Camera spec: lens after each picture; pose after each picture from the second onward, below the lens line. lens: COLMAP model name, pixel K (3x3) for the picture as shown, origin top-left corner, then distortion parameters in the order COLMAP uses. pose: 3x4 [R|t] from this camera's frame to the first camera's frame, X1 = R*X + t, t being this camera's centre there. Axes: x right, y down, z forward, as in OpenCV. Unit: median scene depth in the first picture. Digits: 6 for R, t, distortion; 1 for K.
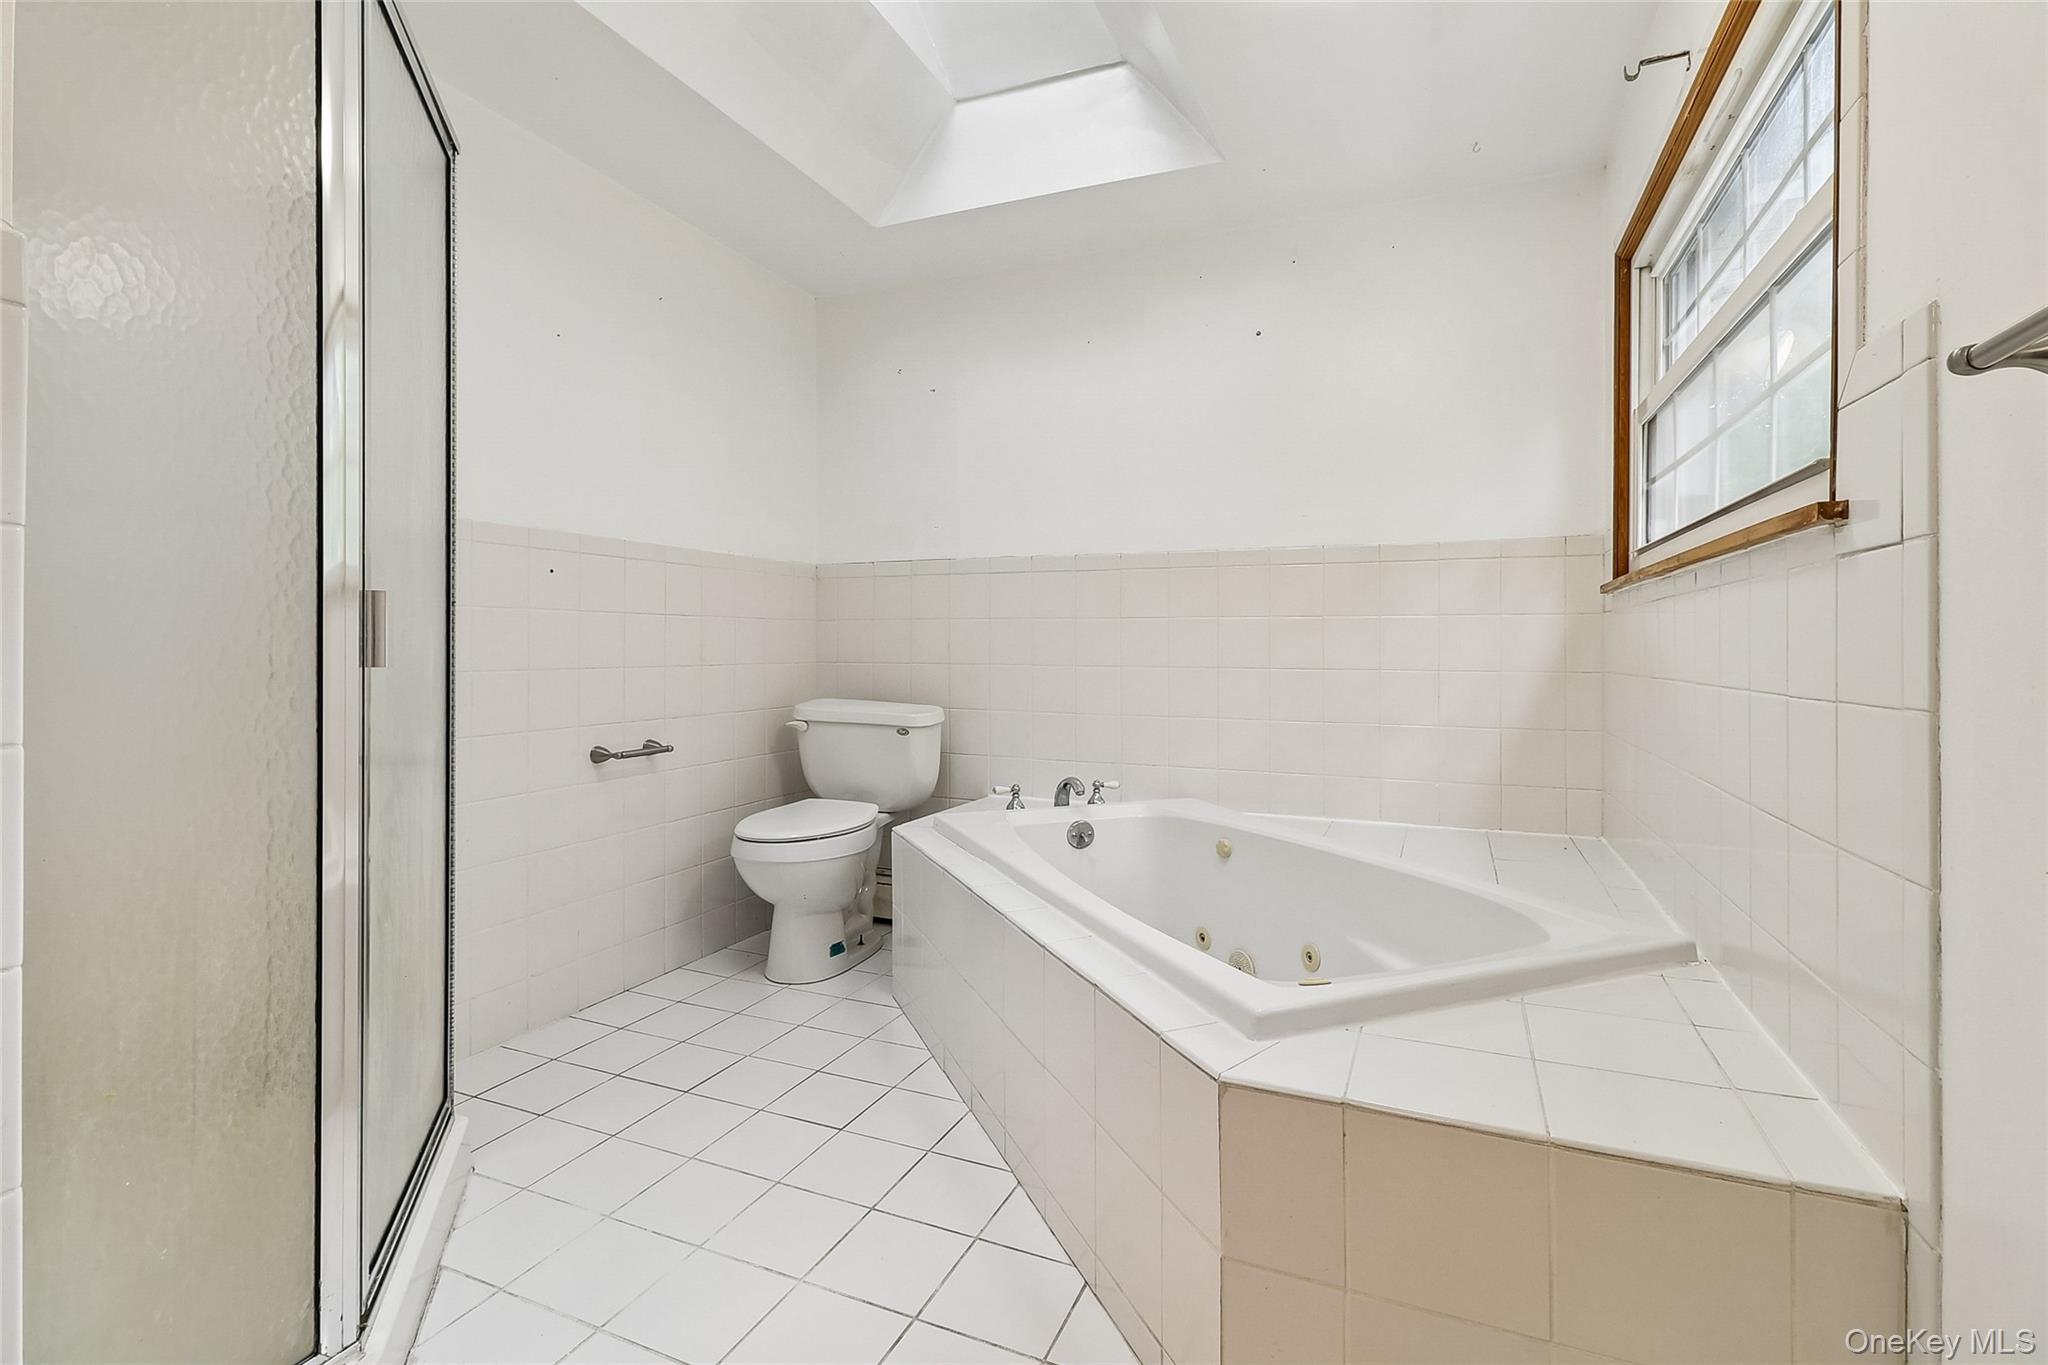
lens RADIAL K [[949.1, 0, 1022.7], [0, 949.1, 642.3], [0, 0, 1]] dist [0.006194, 0.001612]
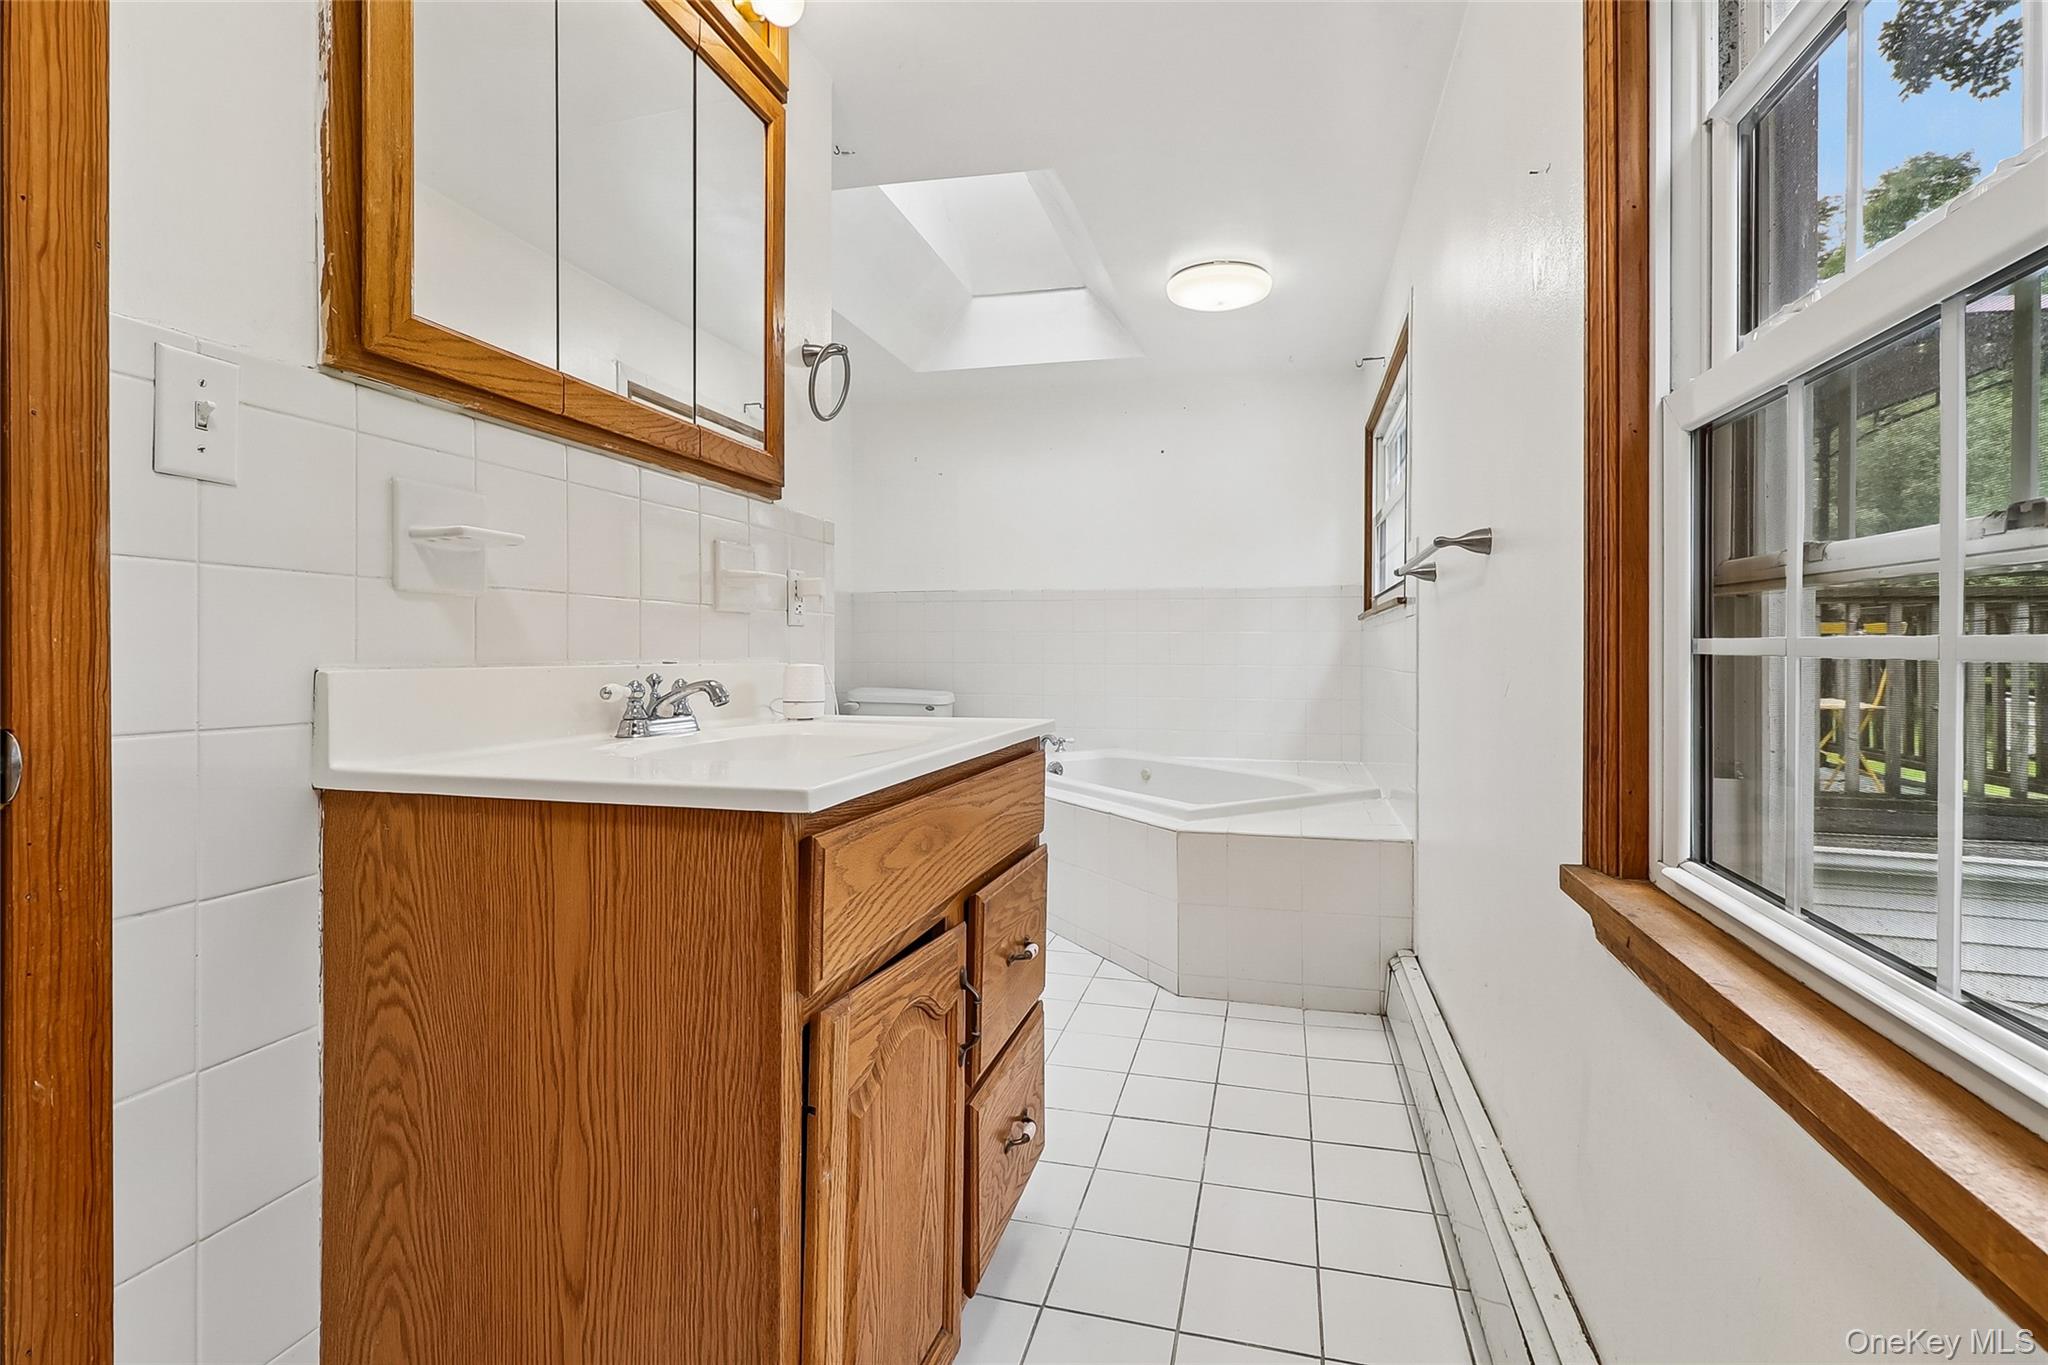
lens RADIAL K [[949.1, 0, 1019.8], [0, 949.1, 662.3], [0, 0, 1]] dist [0.006194, 0.001612]
pose [[0.989607, -0.004798, 0.143720, -0.237578], [0.002211, 0.999833, 0.018151, -0.005891], [-0.143783, -0.017645, 0.989452, -0.587126]]
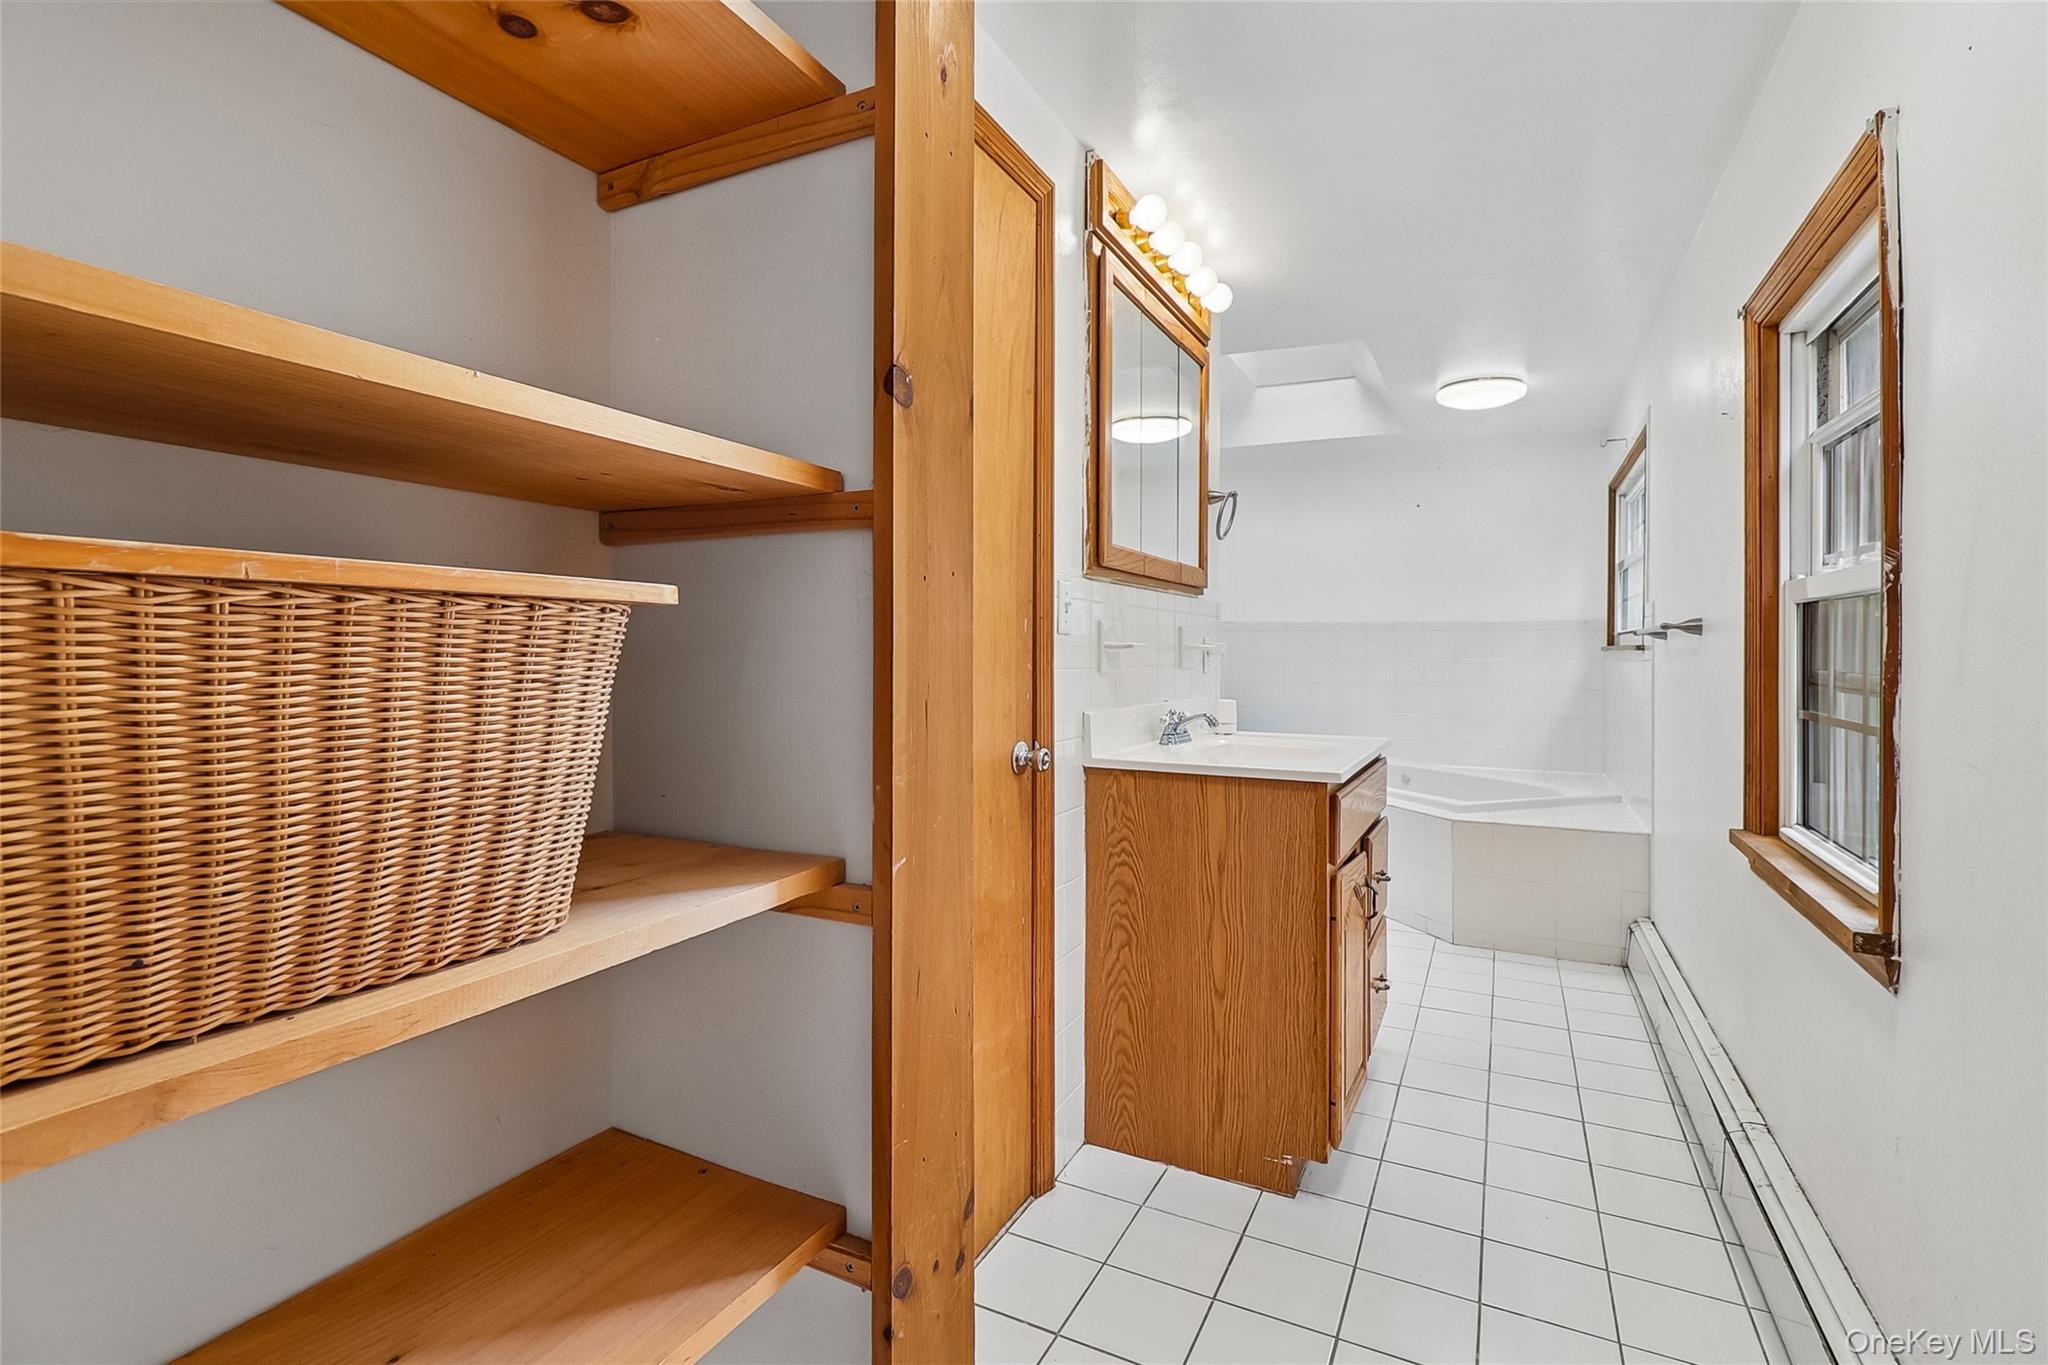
lens RADIAL K [[949.1, 0, 1018.7], [0, 949.1, 651.7], [0, 0, 1]] dist [0.006194, 0.001612]
pose [[0.998162, 0.001612, -0.060577, -0.467852], [-0.001252, 0.999981, 0.005972, -0.055231], [0.060585, -0.005885, 0.998146, -1.009475]]
